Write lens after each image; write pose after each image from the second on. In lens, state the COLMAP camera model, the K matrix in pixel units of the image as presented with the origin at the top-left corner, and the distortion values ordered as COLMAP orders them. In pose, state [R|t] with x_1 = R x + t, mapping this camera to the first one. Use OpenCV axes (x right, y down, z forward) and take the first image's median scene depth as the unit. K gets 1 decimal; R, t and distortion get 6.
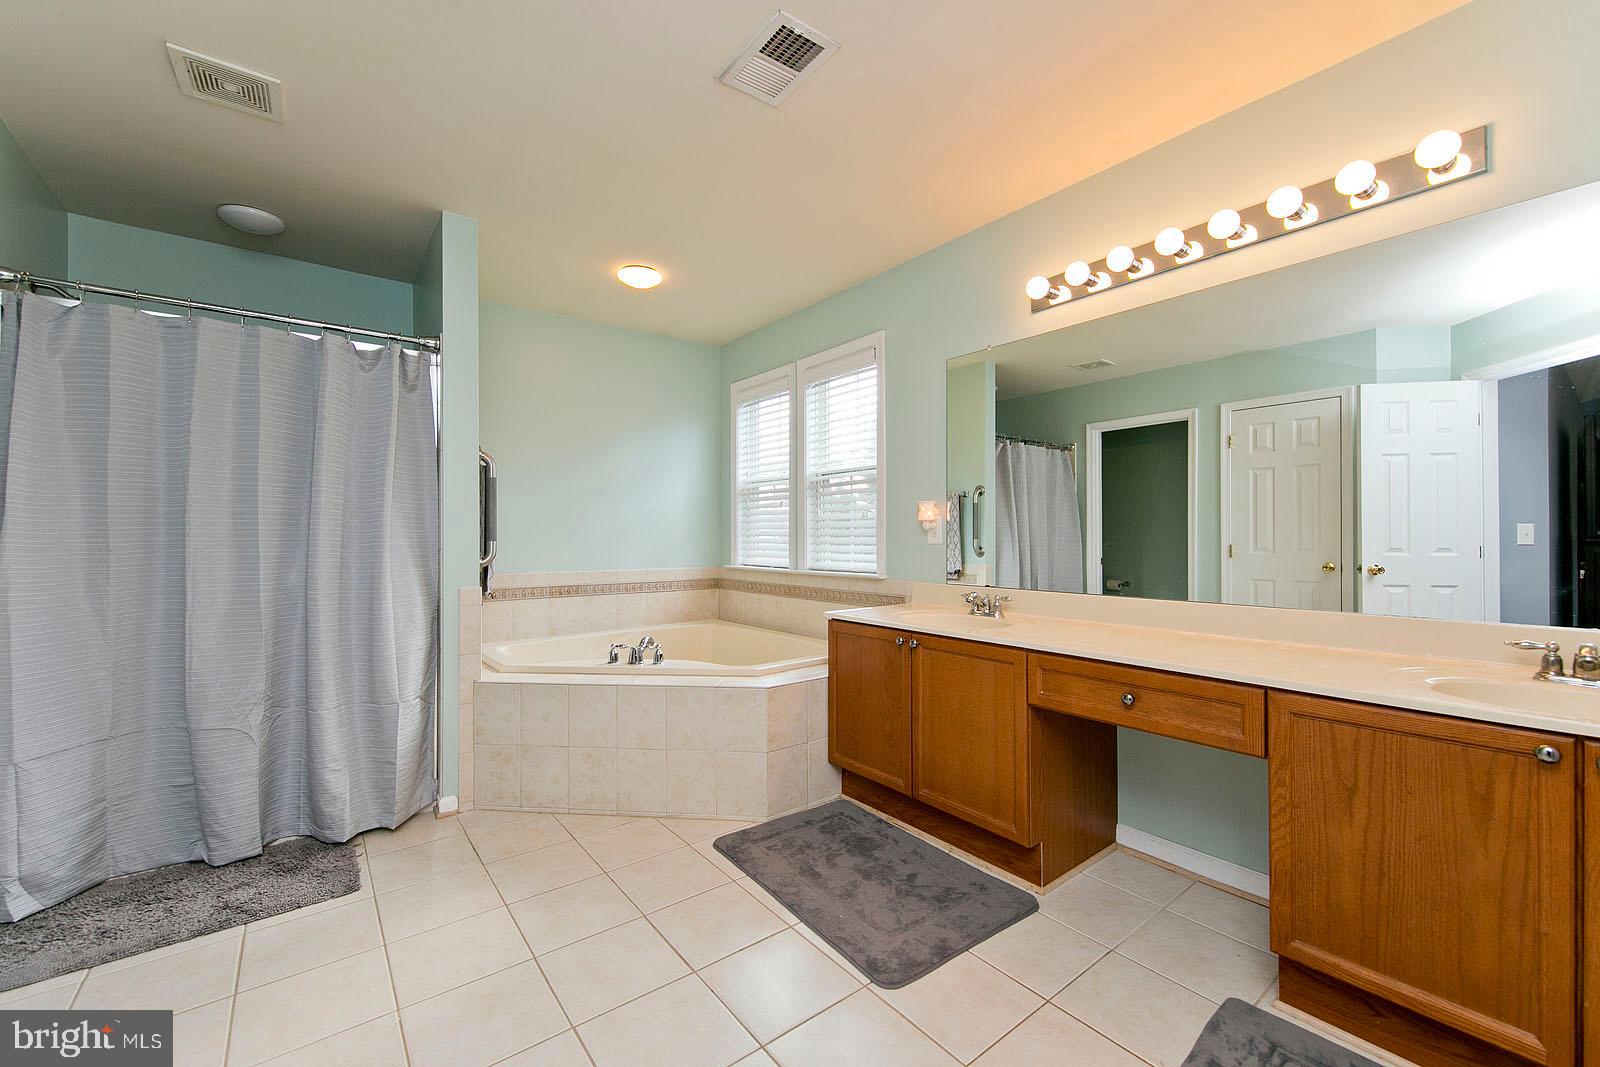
lens RADIAL K [[628.5, 0, 775.6], [0, 628.5, 533.4], [0, 0, 1]] dist [0.000286, 0.000027]
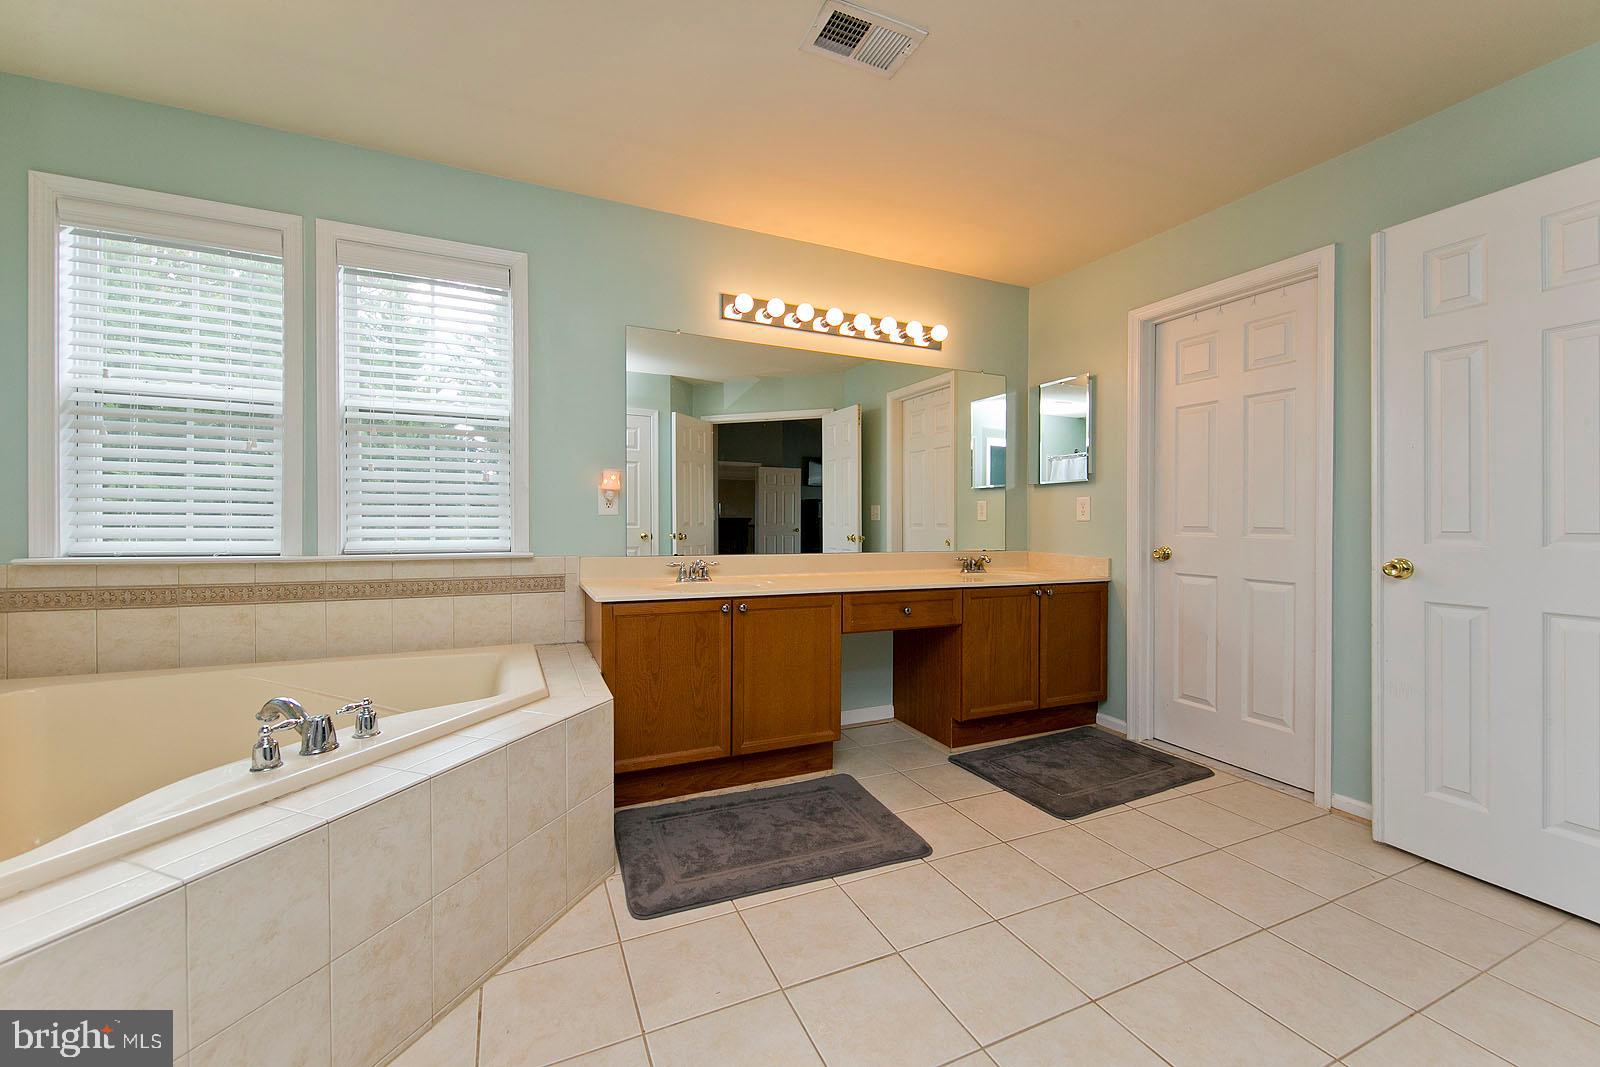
lens RADIAL K [[628.5, 0, 775.6], [0, 628.5, 533.4], [0, 0, 1]] dist [0.000286, 0.000027]
pose [[0.233134, -0.005283, 0.972430, -0.537629], [-0.012332, 0.999889, 0.008388, 0.029043], [-0.972367, -0.013948, 0.233042, 0.479211]]
